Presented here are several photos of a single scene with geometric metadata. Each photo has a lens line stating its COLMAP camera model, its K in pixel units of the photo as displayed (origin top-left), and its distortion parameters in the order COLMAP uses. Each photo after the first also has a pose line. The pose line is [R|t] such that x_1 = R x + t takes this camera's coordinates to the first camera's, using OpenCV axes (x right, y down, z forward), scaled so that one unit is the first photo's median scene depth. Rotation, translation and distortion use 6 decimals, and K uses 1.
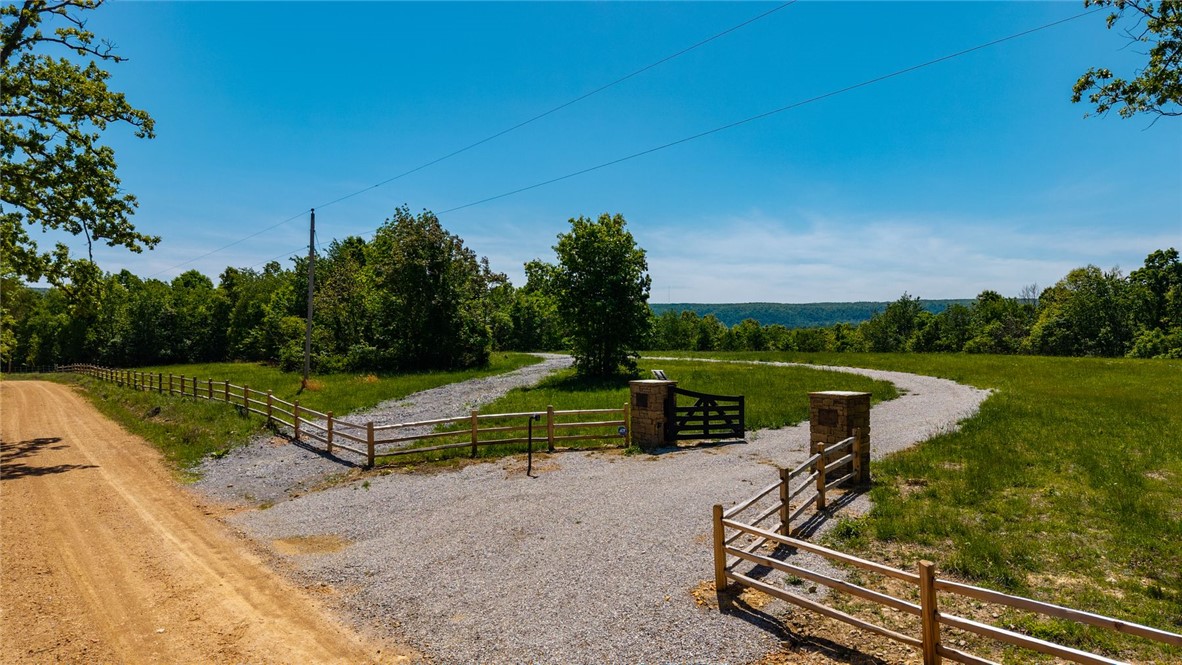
lens RADIAL K [[767.2, 0, 591.0], [0, 767.2, 332.5], [0, 0, 1]] dist [0.000065, -0.001506]
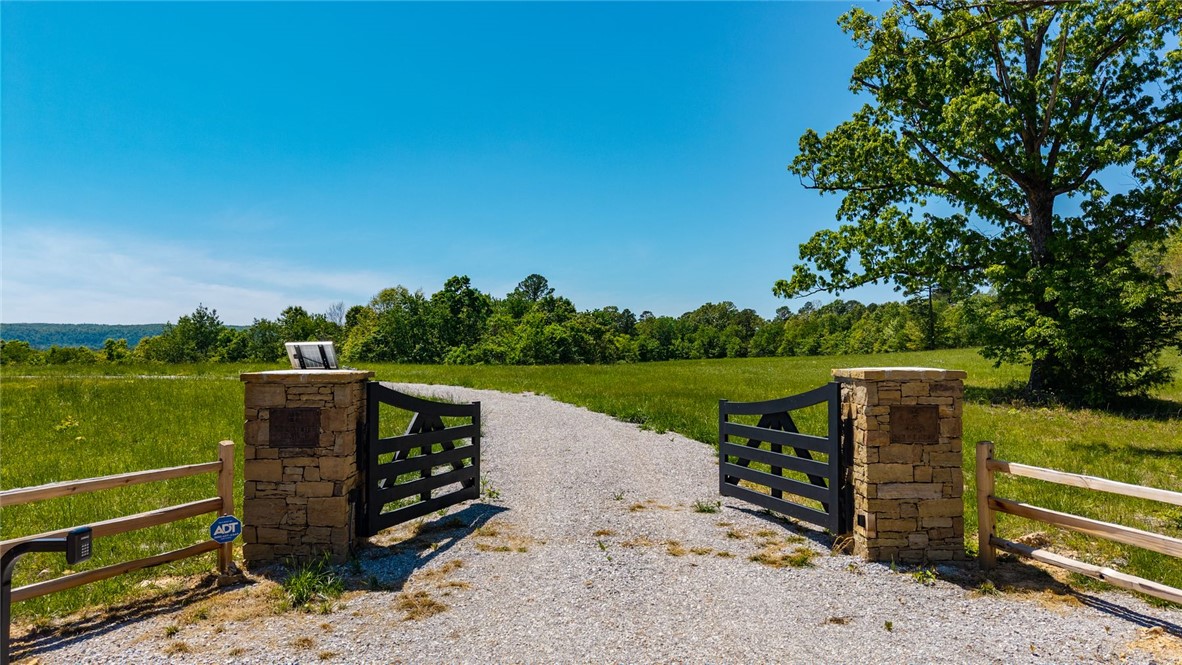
lens RADIAL K [[767.2, 0, 591.0], [0, 767.2, 332.5], [0, 0, 1]] dist [0.000065, -0.001506]
pose [[0.608257, 0.028040, 0.793245, -0.119050], [-0.001548, 0.999416, -0.034141, 0.056339], [-0.793739, 0.019538, 0.607945, 0.674592]]
